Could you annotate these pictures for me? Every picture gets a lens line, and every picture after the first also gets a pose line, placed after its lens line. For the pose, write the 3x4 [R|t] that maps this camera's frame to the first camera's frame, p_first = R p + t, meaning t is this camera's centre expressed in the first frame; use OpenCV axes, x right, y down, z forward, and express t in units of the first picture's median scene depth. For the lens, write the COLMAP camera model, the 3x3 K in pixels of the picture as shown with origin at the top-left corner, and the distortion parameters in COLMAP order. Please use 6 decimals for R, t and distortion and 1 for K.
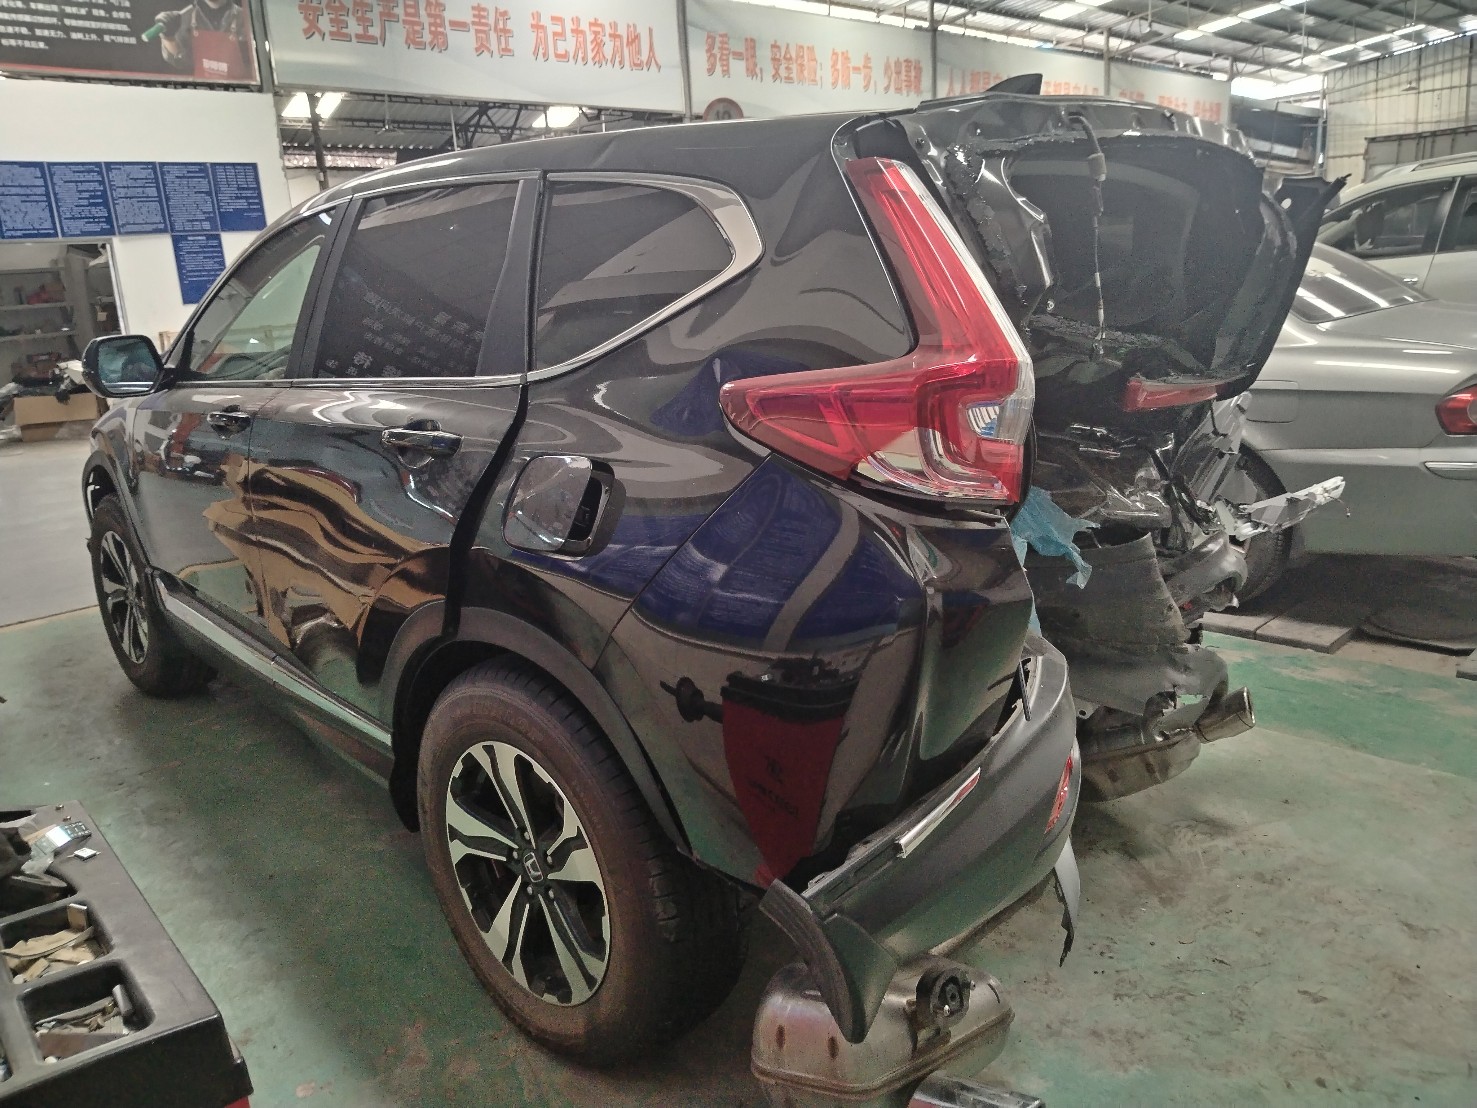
lens RADIAL K [[1124.3, 0, 738.5], [0, 1124.3, 554.0], [0, 0, 1]] dist [0.038873, -0.077540]
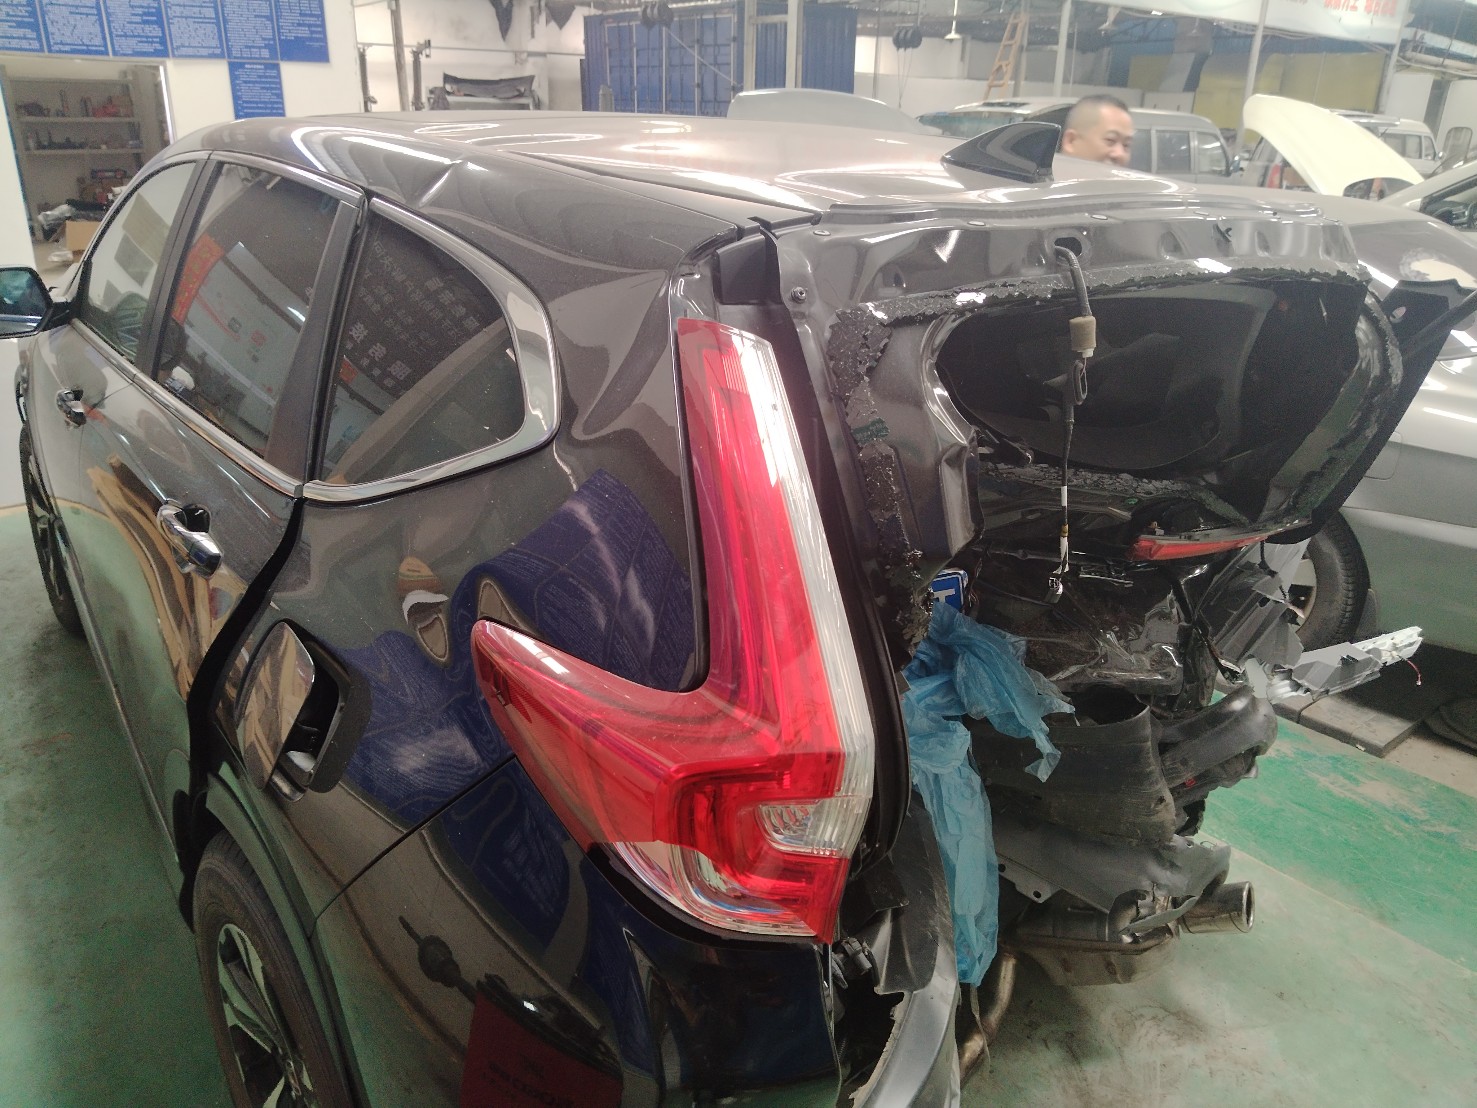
lens RADIAL K [[1126.5, 0, 738.5], [0, 1126.5, 554.0], [0, 0, 1]] dist [-0.008225, -0.006675]
pose [[0.991768, 0.111677, -0.062646, 0.095740], [-0.102602, 0.985791, 0.132998, -0.155237], [0.076609, -0.125476, 0.989134, 0.177628]]
